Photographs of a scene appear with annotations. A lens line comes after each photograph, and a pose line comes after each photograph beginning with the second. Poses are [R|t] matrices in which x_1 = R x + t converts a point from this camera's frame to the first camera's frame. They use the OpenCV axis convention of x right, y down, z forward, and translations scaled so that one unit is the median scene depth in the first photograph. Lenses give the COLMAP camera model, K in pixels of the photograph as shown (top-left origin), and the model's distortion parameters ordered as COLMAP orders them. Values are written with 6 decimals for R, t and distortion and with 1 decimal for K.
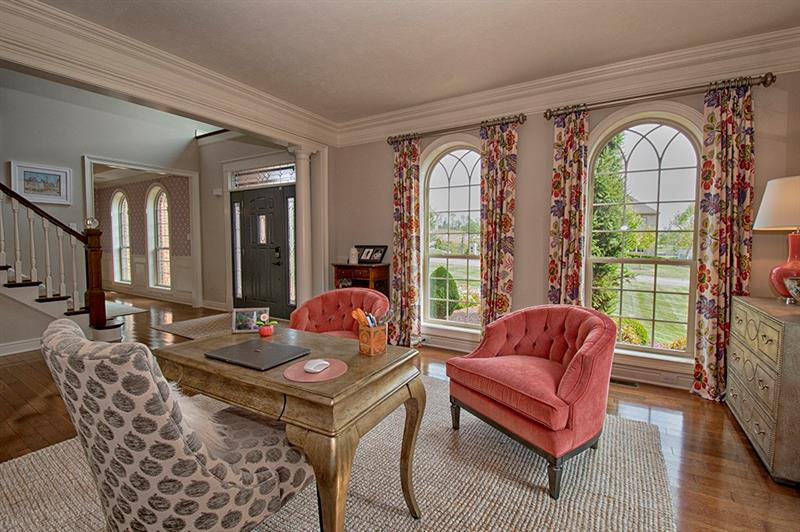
lens RADIAL K [[352.4, 0, 411.7], [0, 352.4, 260.6], [0, 0, 1]] dist [0.000769, -0.009938]
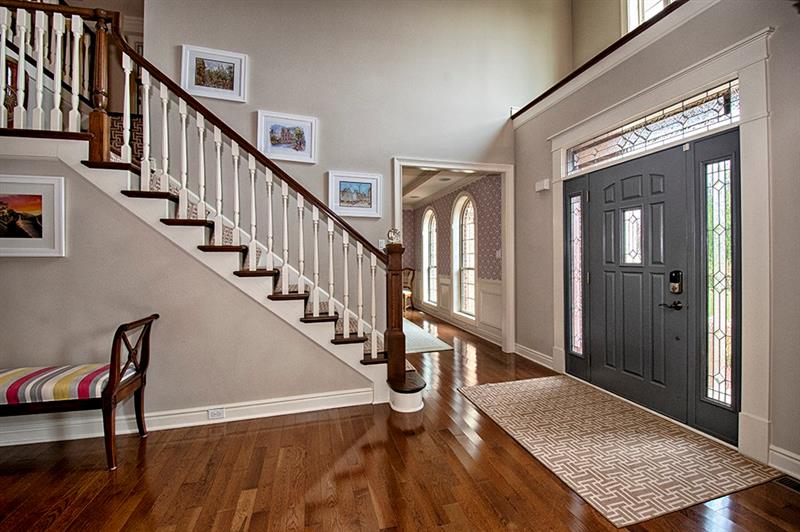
lens RADIAL K [[352.4, 0, 411.7], [0, 352.4, 260.6], [0, 0, 1]] dist [0.000769, -0.009938]
pose [[0.731242, -0.006352, -0.682089, -0.285837], [-0.027438, 0.998873, -0.038718, -0.022019], [0.681567, 0.047027, 0.730243, 0.362943]]
